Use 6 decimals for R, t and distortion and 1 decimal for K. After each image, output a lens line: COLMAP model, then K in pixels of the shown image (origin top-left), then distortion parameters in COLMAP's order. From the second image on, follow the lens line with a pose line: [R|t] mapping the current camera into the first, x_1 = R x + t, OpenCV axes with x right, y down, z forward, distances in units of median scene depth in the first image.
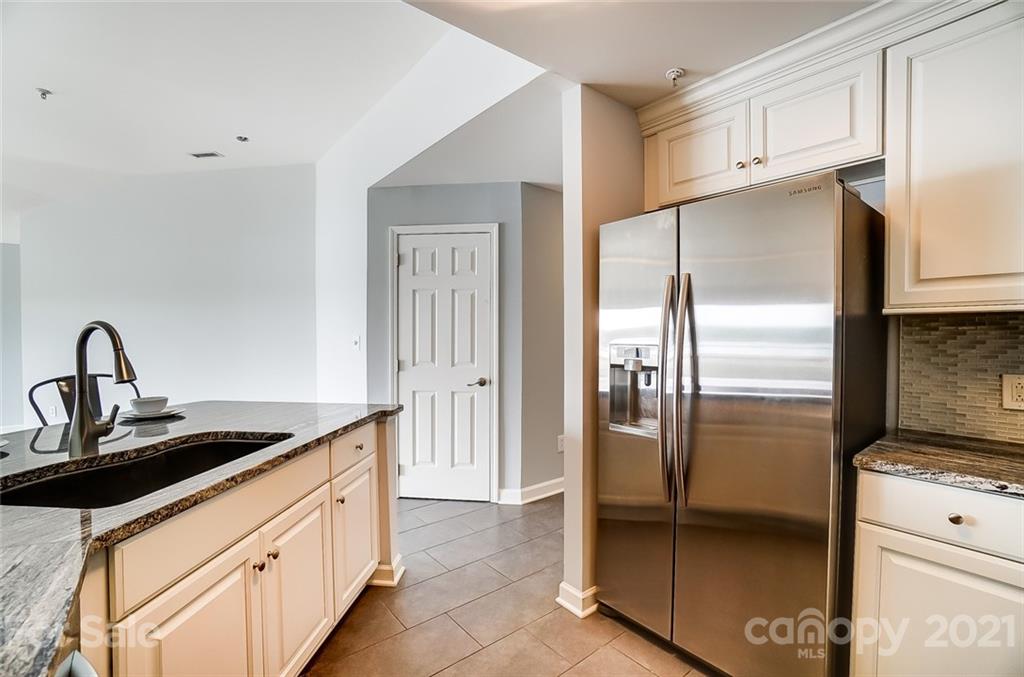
lens RADIAL K [[455.5, 0, 508.0], [0, 455.5, 344.0], [0, 0, 1]] dist [-0.069380, 0.026387]
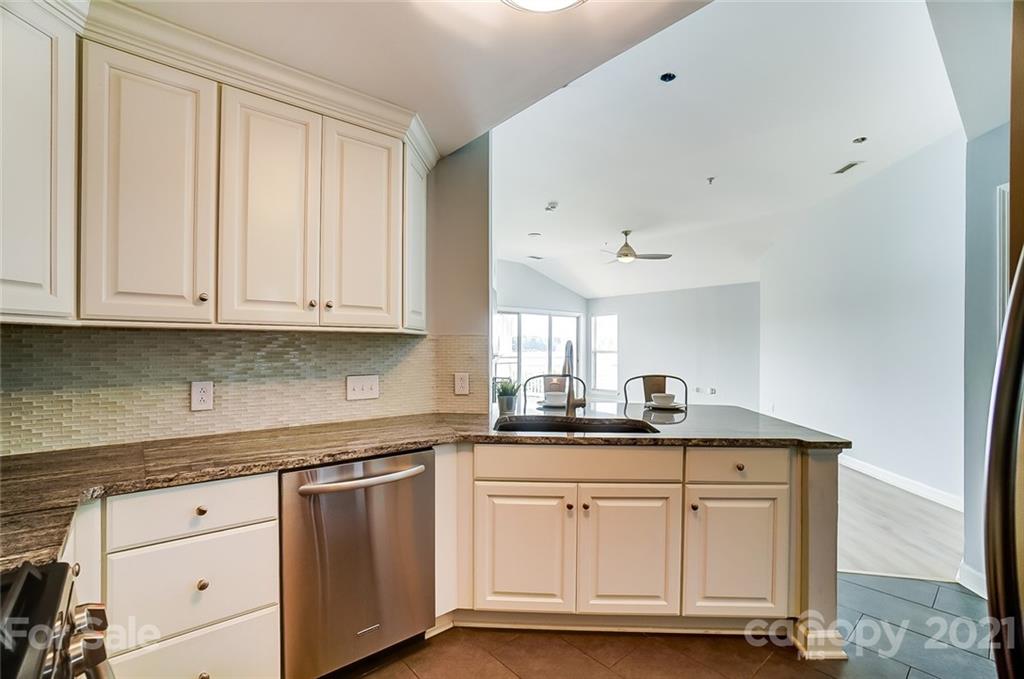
lens RADIAL K [[455.5, 0, 508.0], [0, 455.5, 345.0], [0, 0, 1]] dist [-0.069380, 0.026387]
pose [[0.028177, -0.004066, -0.999595, 0.556104], [-0.025680, 0.999659, -0.004791, -0.011159], [0.999273, 0.025805, 0.028063, 0.438341]]
